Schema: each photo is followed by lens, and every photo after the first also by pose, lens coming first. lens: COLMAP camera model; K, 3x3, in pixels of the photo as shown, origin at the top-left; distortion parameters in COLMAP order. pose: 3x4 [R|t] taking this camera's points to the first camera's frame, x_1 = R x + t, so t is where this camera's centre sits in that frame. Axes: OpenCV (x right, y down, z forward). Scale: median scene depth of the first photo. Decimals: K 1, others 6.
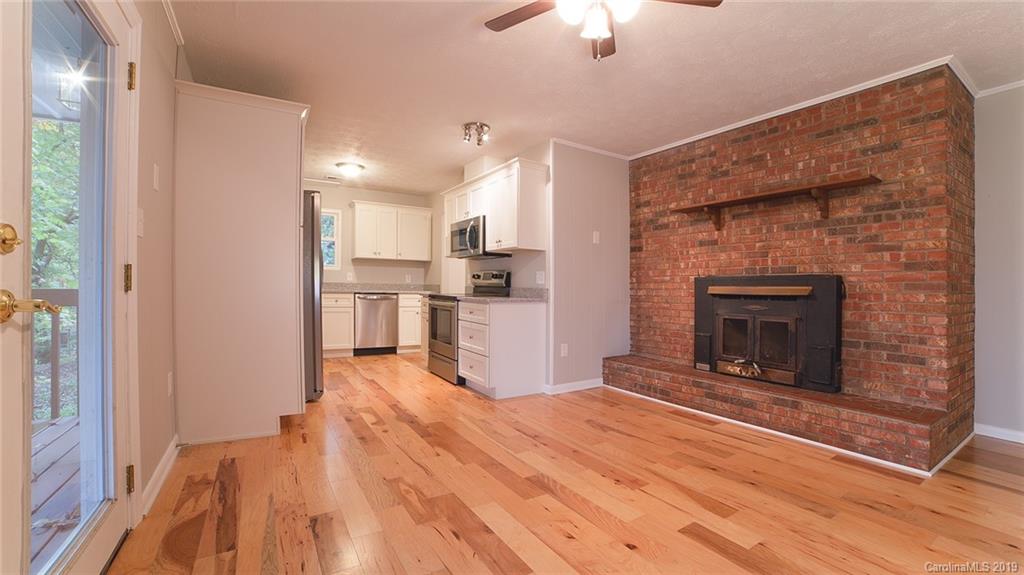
lens RADIAL K [[402.0, 0, 518.0], [0, 402.0, 254.8], [0, 0, 1]] dist [-0.043341, 0.000277]
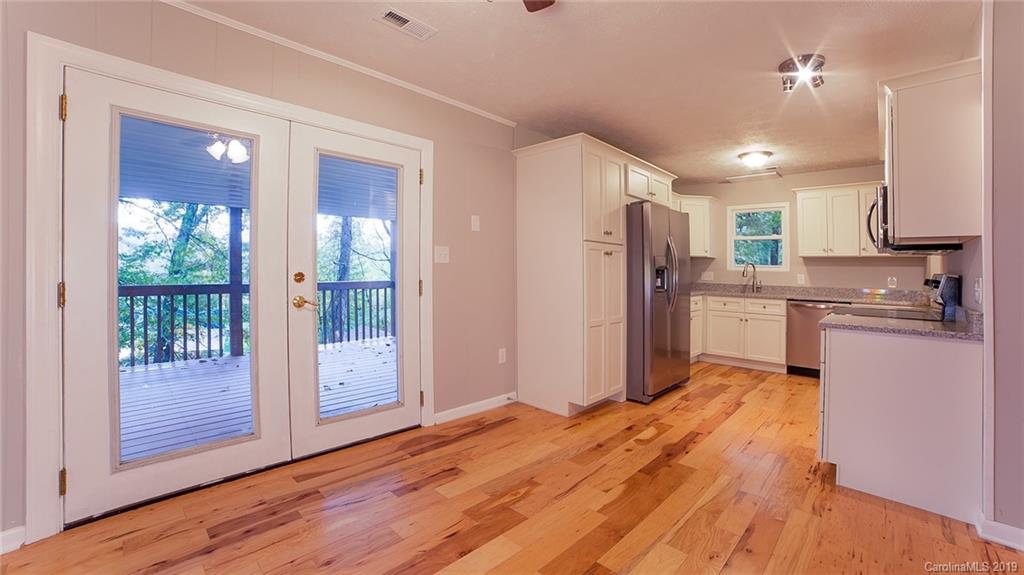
lens RADIAL K [[402.0, 0, 518.0], [0, 402.0, 254.8], [0, 0, 1]] dist [-0.043341, 0.000277]
pose [[0.277574, -0.051630, -0.959316, 0.402329], [0.062071, 0.997432, -0.035722, -0.008599], [0.958697, -0.049630, 0.280066, 0.368229]]
